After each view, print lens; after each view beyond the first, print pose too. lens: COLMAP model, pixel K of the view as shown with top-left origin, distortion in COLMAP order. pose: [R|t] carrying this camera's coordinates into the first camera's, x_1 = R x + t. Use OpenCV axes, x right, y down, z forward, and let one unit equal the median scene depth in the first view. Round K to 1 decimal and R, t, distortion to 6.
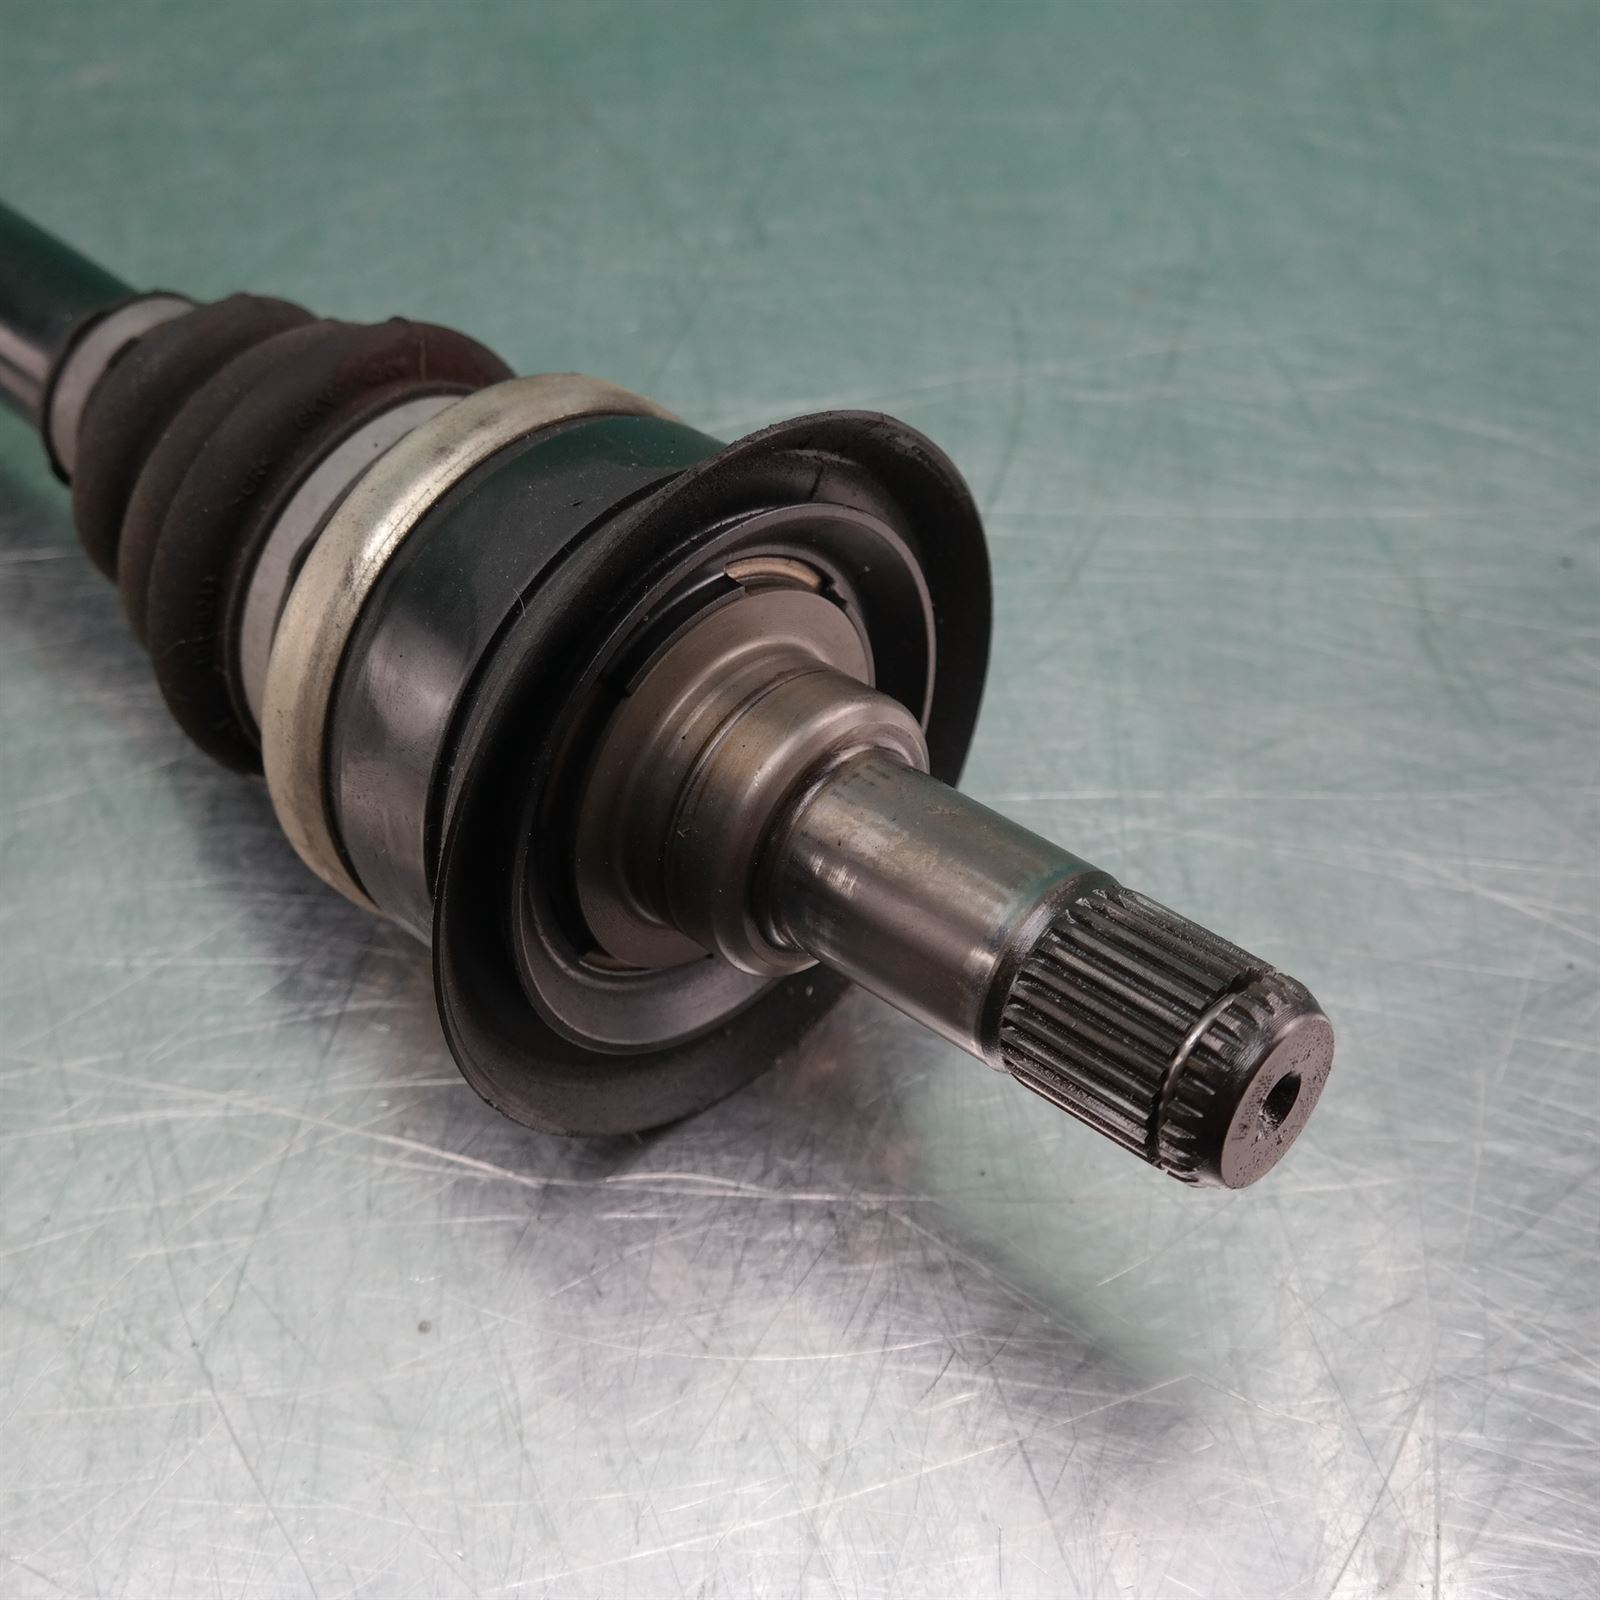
lens RADIAL K [[2535.2, 0, 747.7], [0, 2535.2, 797.5], [0, 0, 1]] dist [-0.043066, 0.184475]
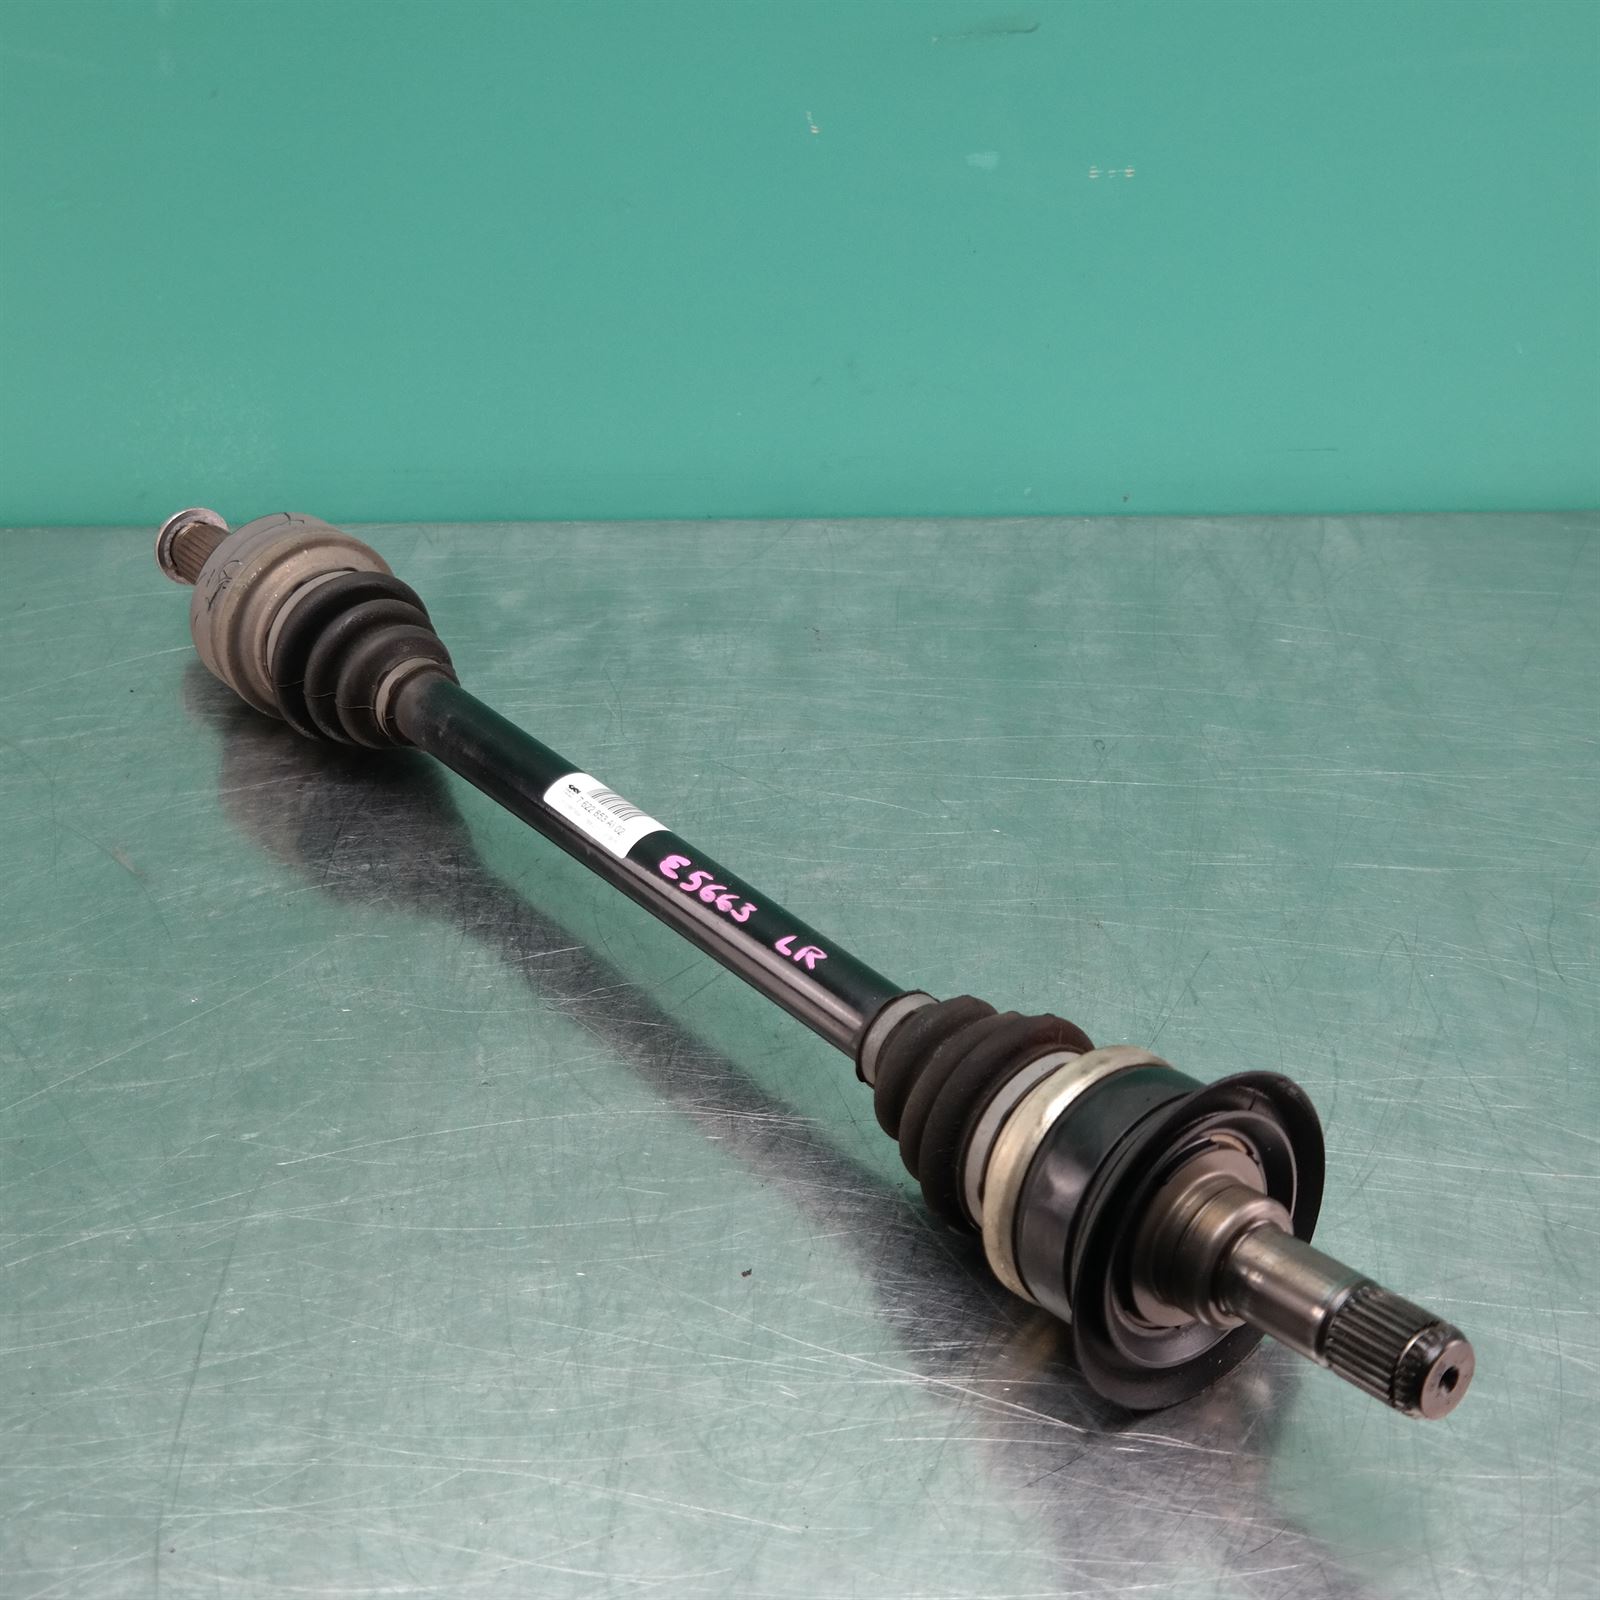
lens RADIAL K [[2535.2, 0, 747.7], [0, 2535.2, 797.5], [0, 0, 1]] dist [-0.043066, 0.184475]
pose [[0.989182, 0.095957, -0.110956, -0.176447], [-0.124333, 0.949822, -0.287017, 0.290351], [0.077847, 0.297708, 0.951478, -1.140300]]
